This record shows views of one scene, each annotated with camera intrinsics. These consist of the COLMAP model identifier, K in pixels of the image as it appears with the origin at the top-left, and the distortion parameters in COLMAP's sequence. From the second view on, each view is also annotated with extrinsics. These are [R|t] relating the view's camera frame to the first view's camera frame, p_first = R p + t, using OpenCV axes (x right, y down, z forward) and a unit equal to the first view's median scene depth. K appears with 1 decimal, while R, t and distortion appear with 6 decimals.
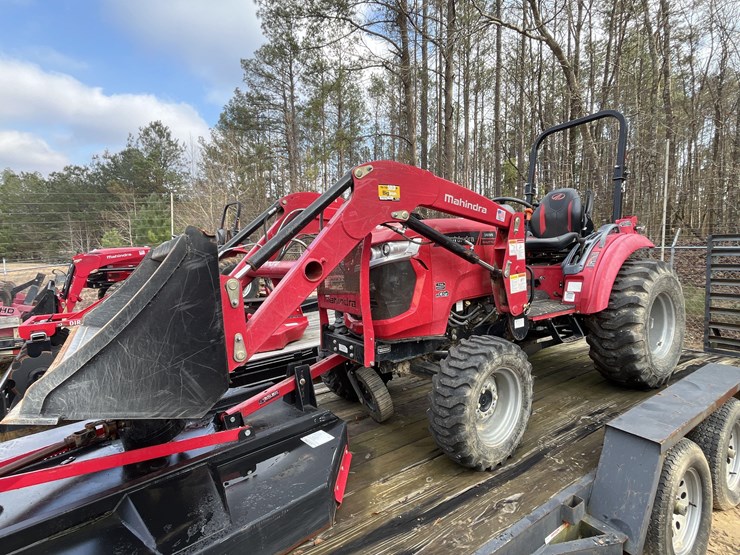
lens RADIAL K [[373.8, 0, 381.8], [0, 373.8, 277.2], [0, 0, 1]] dist [-0.004145, 0.000404]
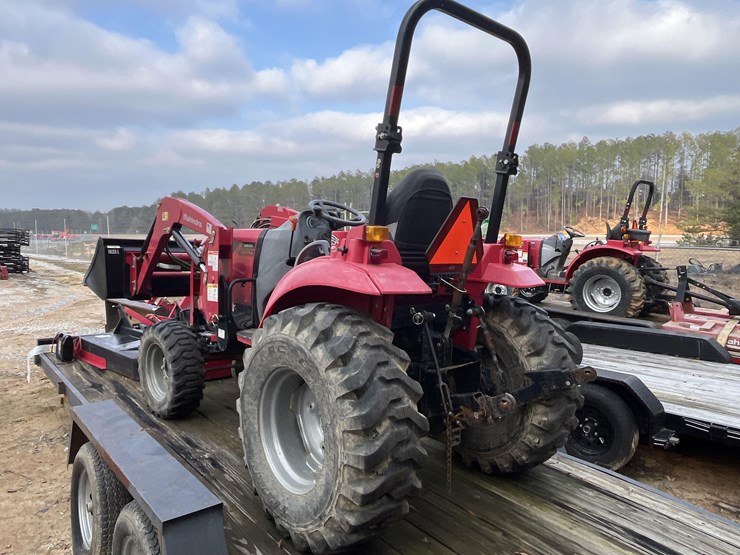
lens RADIAL K [[539.0, 0, 370.0], [0, 539.0, 277.5], [0, 0, 1]] dist [-0.009557, -0.002642]
pose [[0.097049, 0.113845, -0.988747, 1.809648], [-0.108291, 0.988746, 0.103216, -0.219848], [0.989371, 0.097055, 0.108285, 1.213444]]
